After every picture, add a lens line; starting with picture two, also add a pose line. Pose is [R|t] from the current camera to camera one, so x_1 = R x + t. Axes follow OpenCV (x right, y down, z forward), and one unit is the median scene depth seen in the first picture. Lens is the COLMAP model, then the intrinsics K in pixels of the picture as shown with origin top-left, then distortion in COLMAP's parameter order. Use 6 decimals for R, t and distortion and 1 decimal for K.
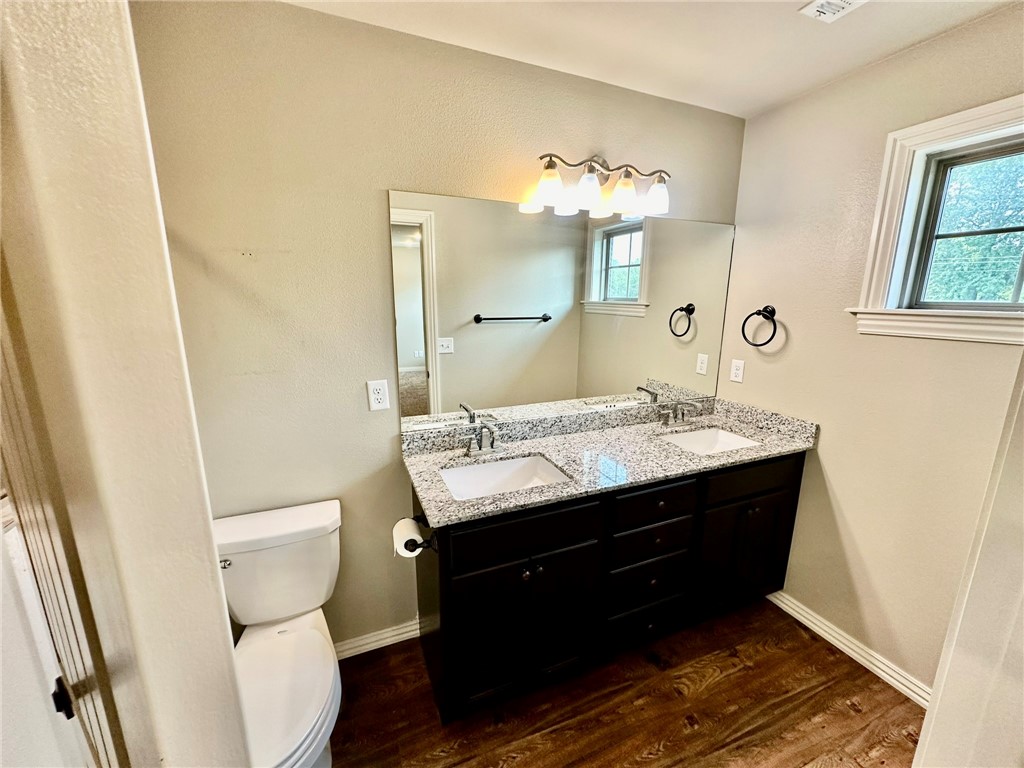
lens RADIAL K [[406.8, 0, 505.0], [0, 406.8, 379.4], [0, 0, 1]] dist [-0.004181, 0.000662]
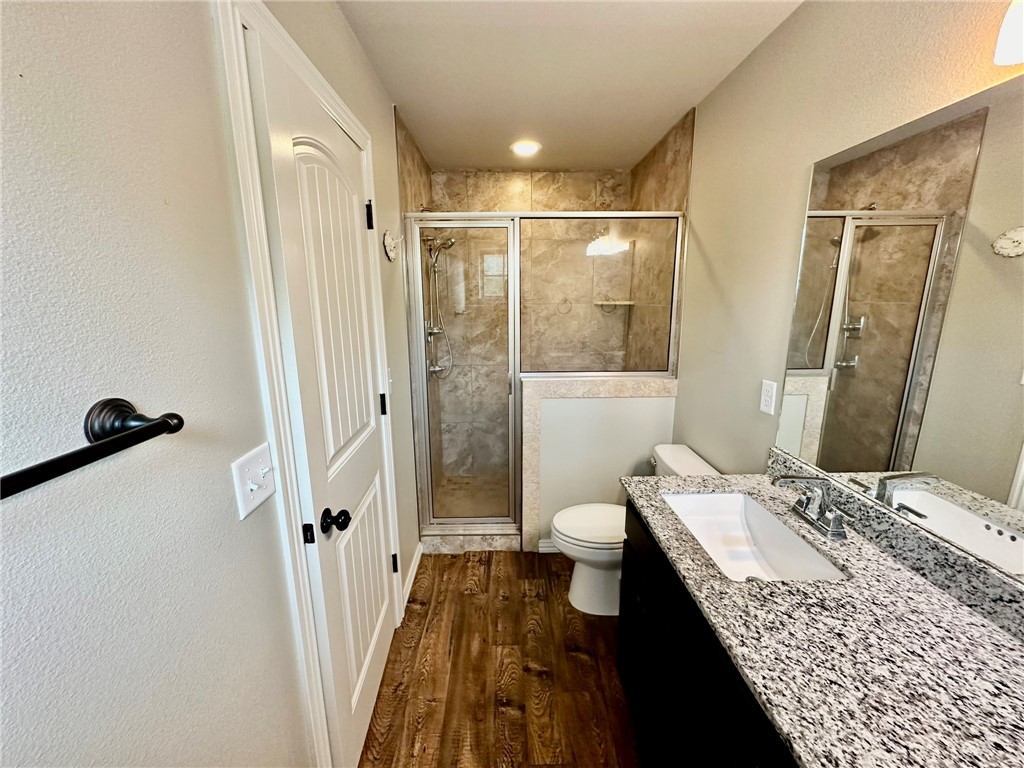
lens RADIAL K [[406.8, 0, 511.8], [0, 406.8, 384.3], [0, 0, 1]] dist [-0.004181, 0.000662]
pose [[-0.344214, 0.205745, -0.916071, 0.704644], [-0.171407, 0.945526, 0.276767, -0.140215], [0.923112, 0.252288, -0.290197, 0.691908]]
